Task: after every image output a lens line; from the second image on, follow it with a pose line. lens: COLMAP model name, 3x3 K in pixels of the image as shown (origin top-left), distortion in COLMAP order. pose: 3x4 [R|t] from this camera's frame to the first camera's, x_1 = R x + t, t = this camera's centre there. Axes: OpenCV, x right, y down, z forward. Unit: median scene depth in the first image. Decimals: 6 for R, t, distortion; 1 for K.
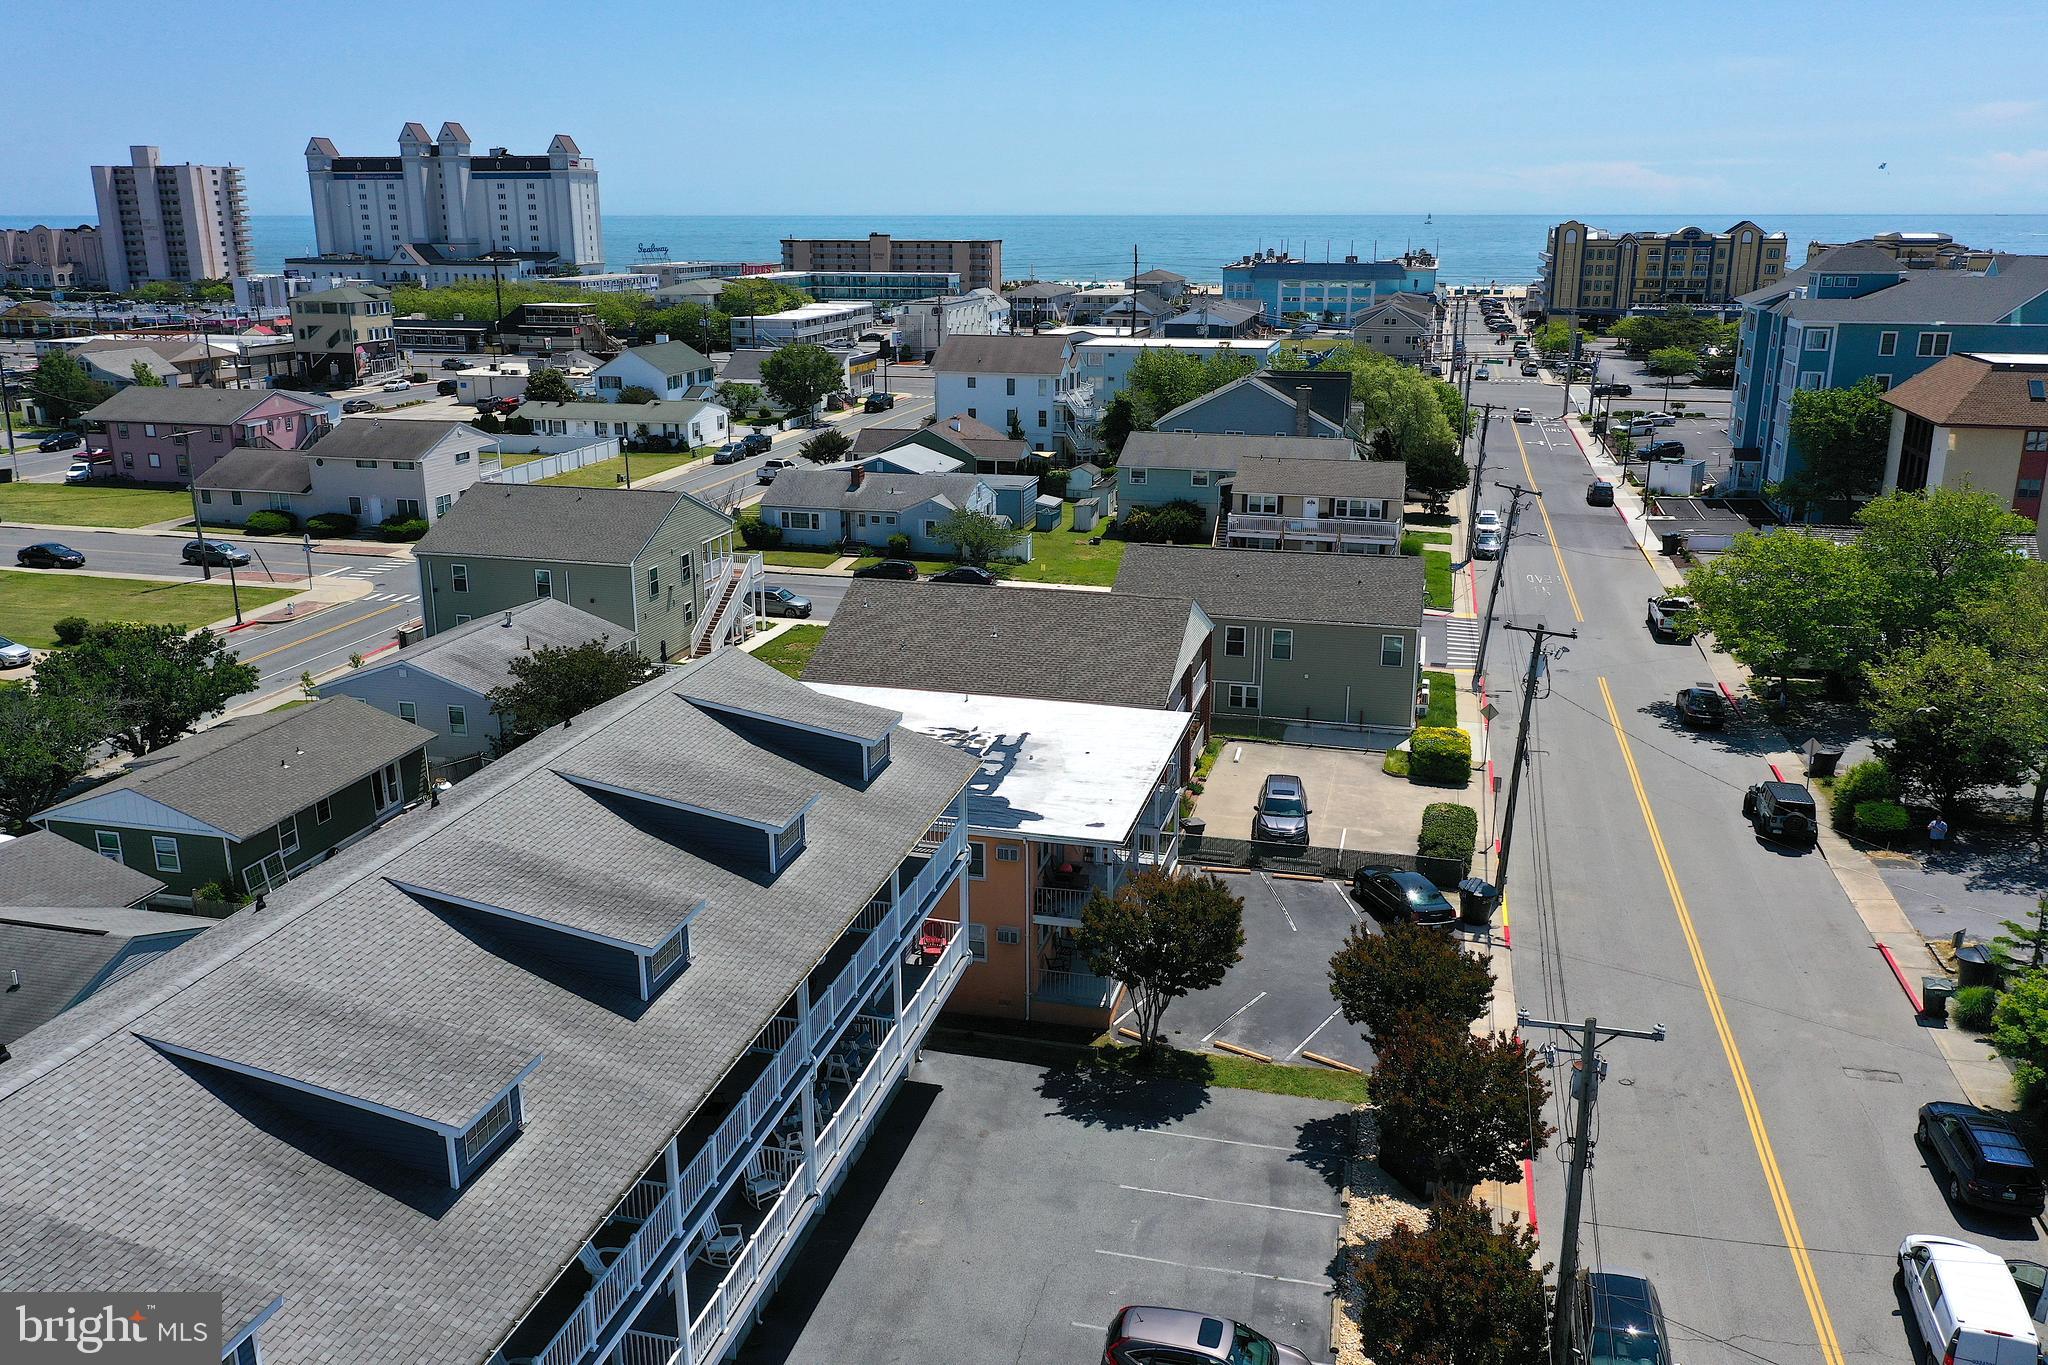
lens RADIAL K [[1613.8, 0, 1071.7], [0, 1613.8, 684.8], [0, 0, 1]] dist [0.012280, -0.005727]
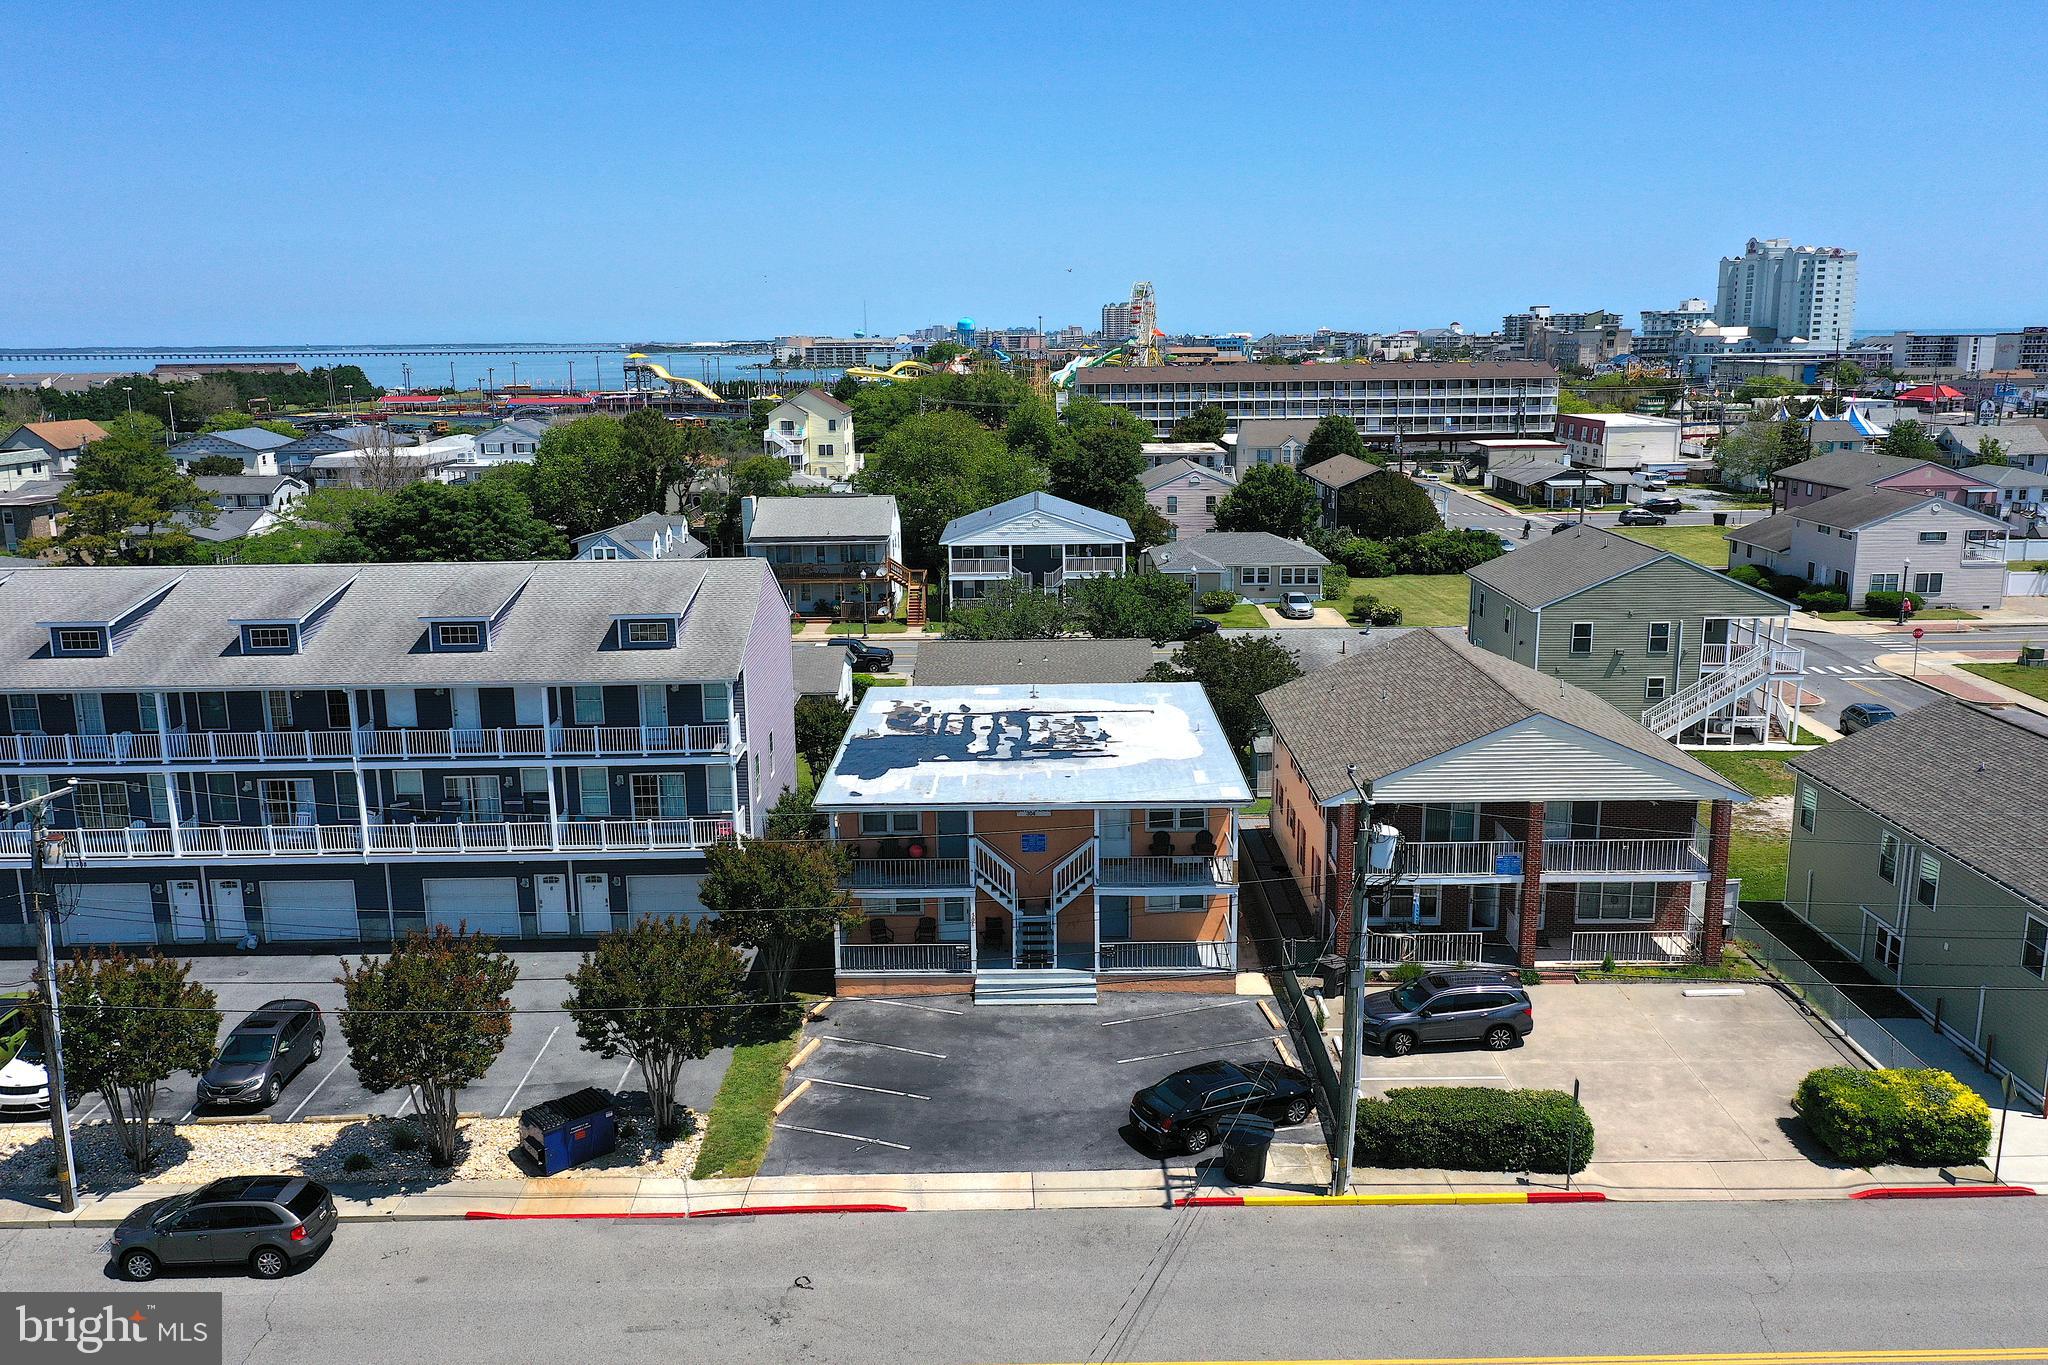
lens RADIAL K [[1653.9, 0, 1025.0], [0, 1653.9, 687.2], [0, 0, 1]] dist [0.001526, 0.003547]
pose [[0.227357, 0.198123, -0.953444, 0.190198], [-0.260807, 0.955706, 0.136402, -0.027533], [0.938237, 0.217653, 0.268958, 0.150656]]
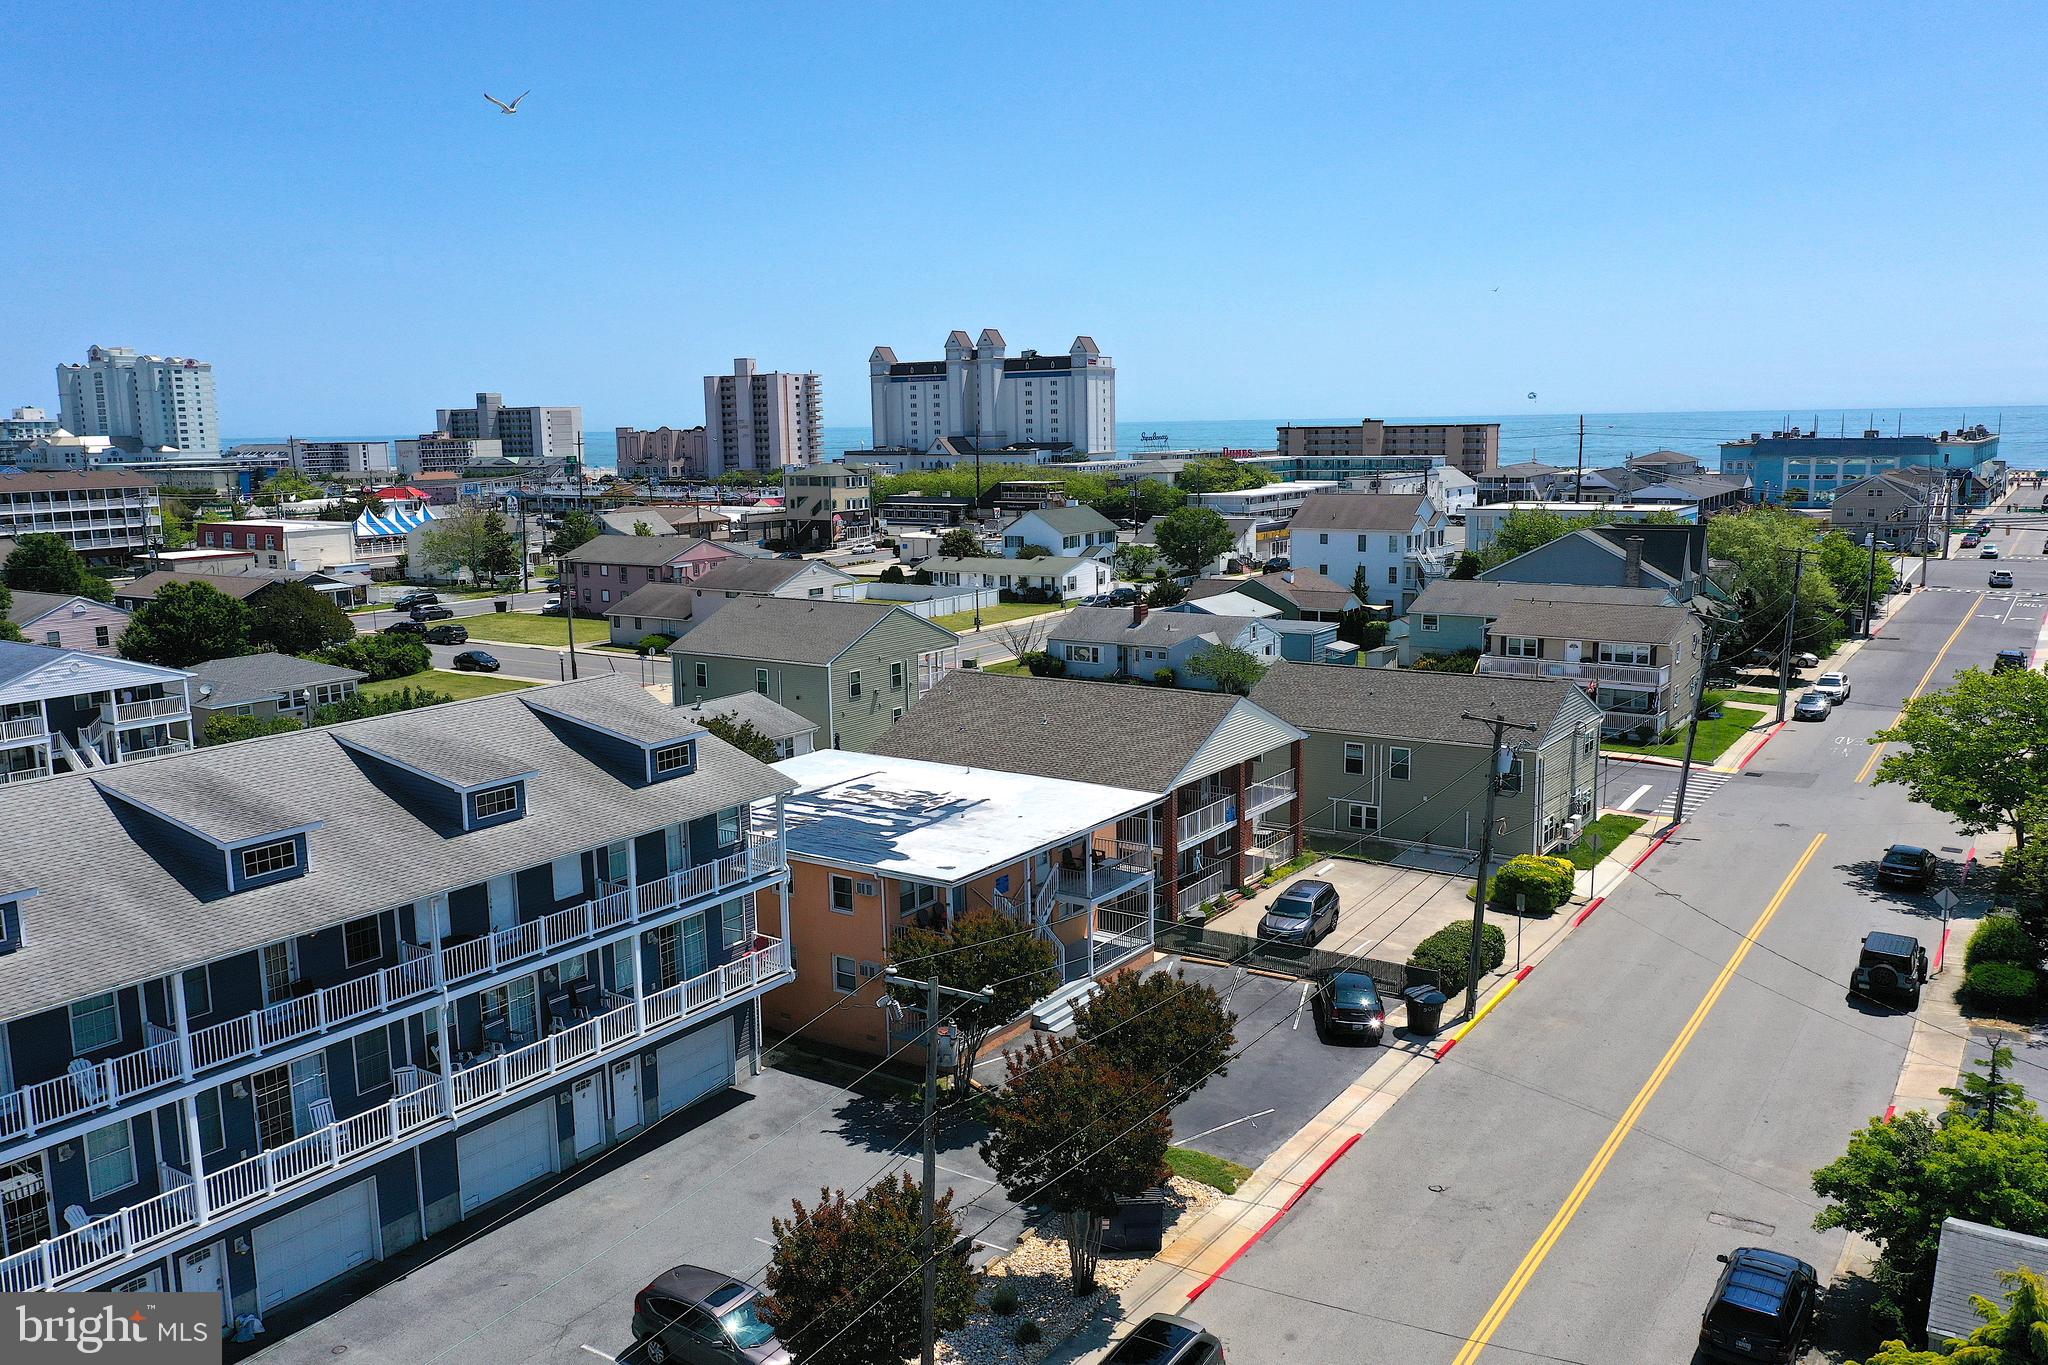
lens RADIAL K [[1632.0, 0, 1069.3], [0, 1632.0, 680.5], [0, 0, 1]] dist [0.005929, 0.002285]
pose [[0.941751, 0.035743, -0.334406, 0.080872], [-0.076531, 0.991025, -0.109602, 0.014308], [0.327487, 0.128810, 0.936034, 0.006331]]
